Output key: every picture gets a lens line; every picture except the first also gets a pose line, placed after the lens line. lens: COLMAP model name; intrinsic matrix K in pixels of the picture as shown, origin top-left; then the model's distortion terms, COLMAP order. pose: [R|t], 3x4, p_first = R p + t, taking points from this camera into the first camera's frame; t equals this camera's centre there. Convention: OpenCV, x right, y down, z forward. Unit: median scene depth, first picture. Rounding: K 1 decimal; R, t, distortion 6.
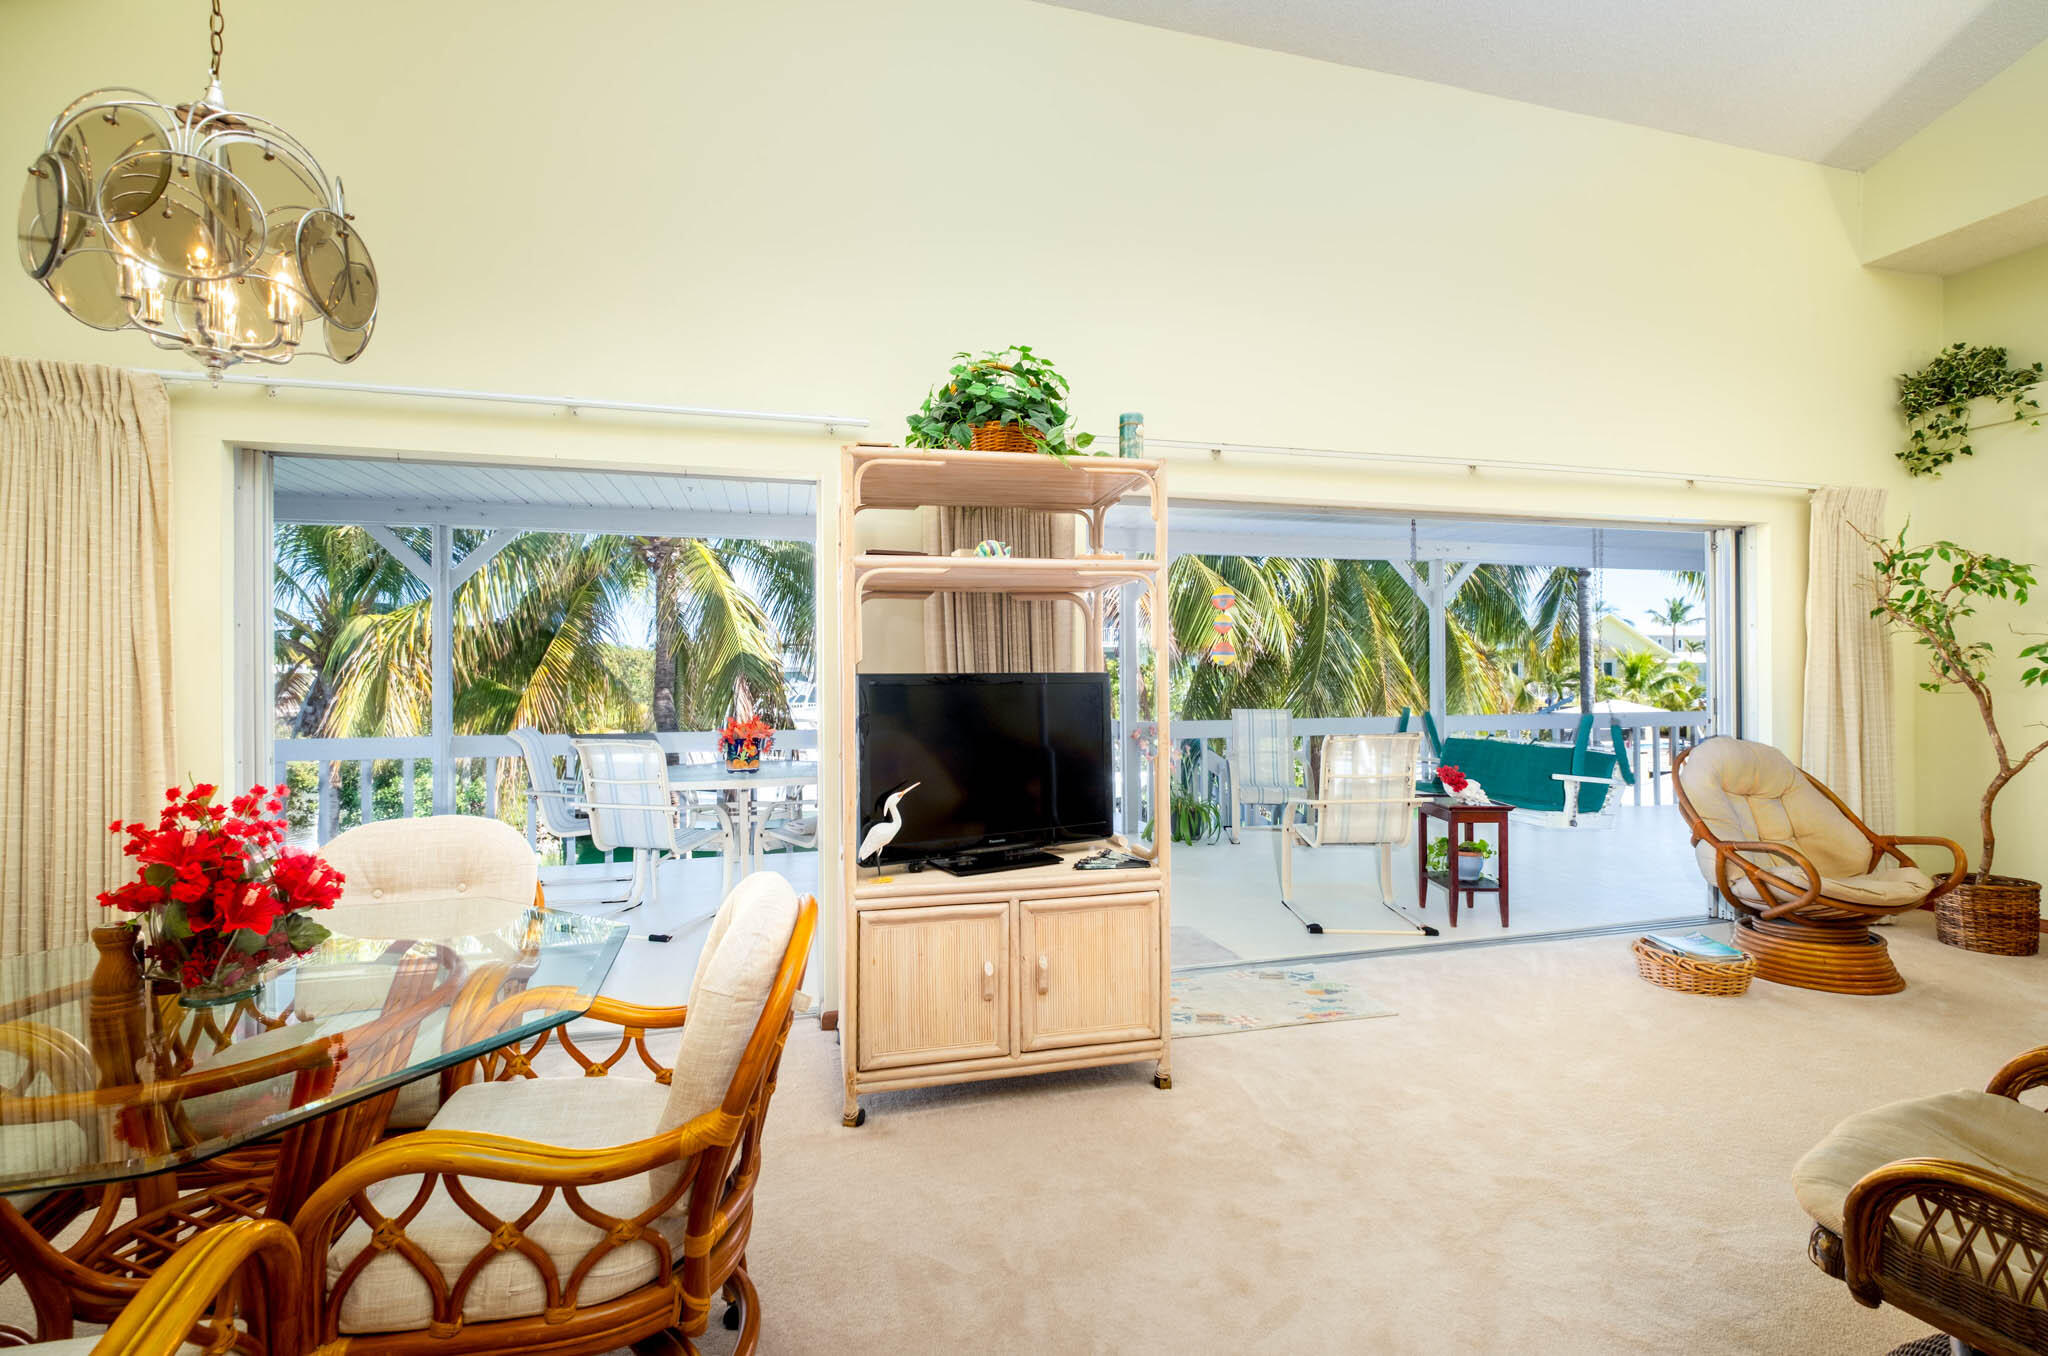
lens RADIAL K [[886.7, 0, 1026.0], [0, 886.7, 673.4], [0, 0, 1]] dist [-0.001415, -0.003750]
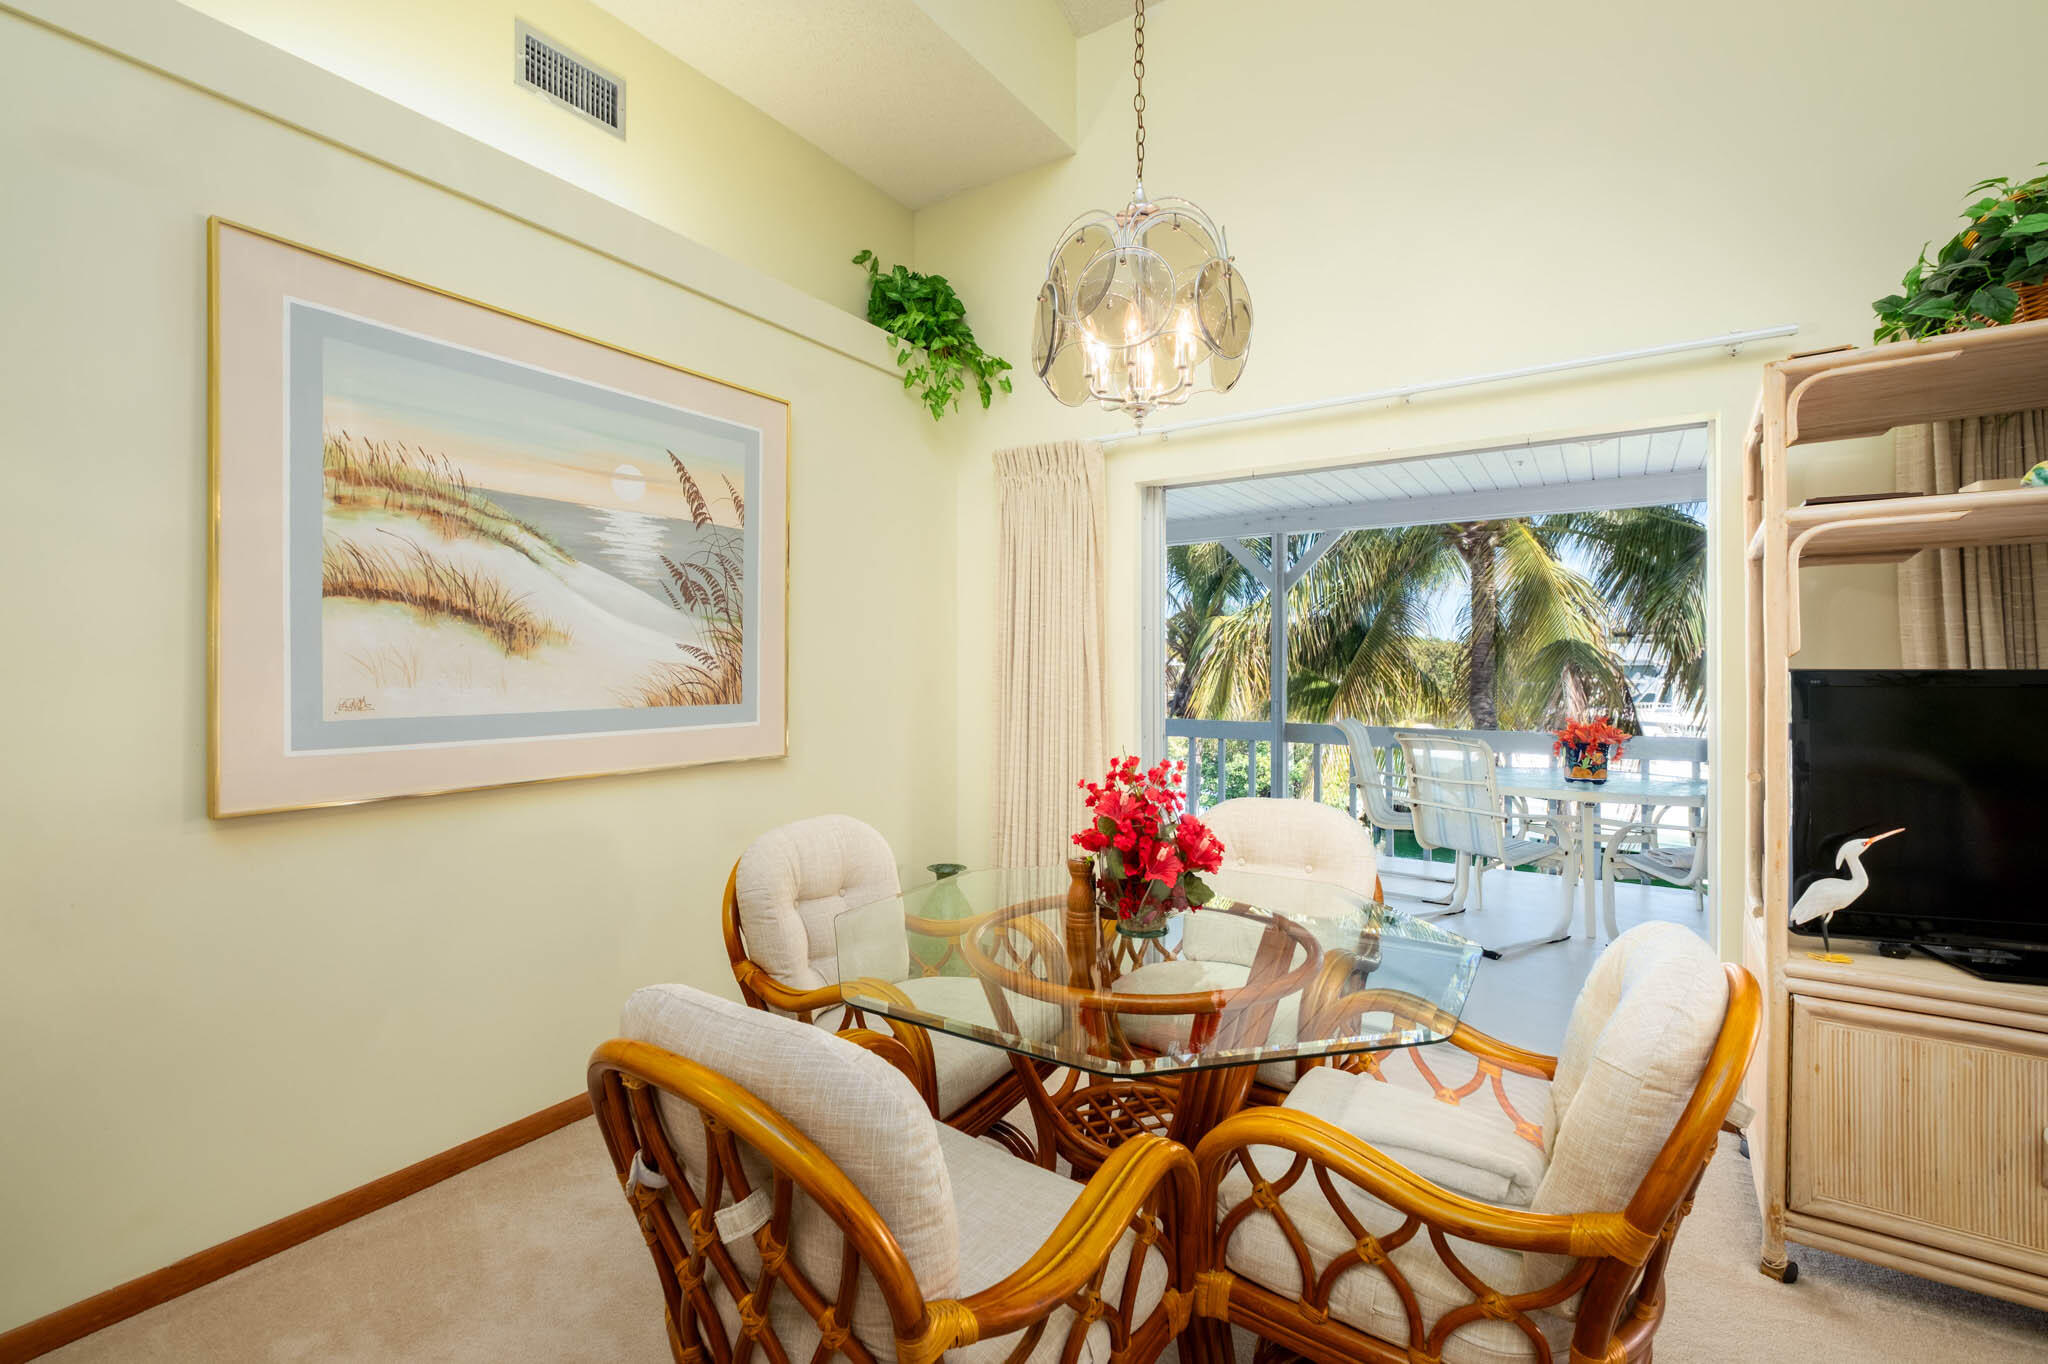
lens RADIAL K [[874.0, 0, 1025.2], [0, 874.0, 666.9], [0, 0, 1]] dist [-0.000491, -0.000218]
pose [[0.663872, 0.004545, -0.747832, -0.108076], [-0.003208, 0.999990, 0.003229, -0.003116], [0.747839, 0.000255, 0.663880, 0.069742]]
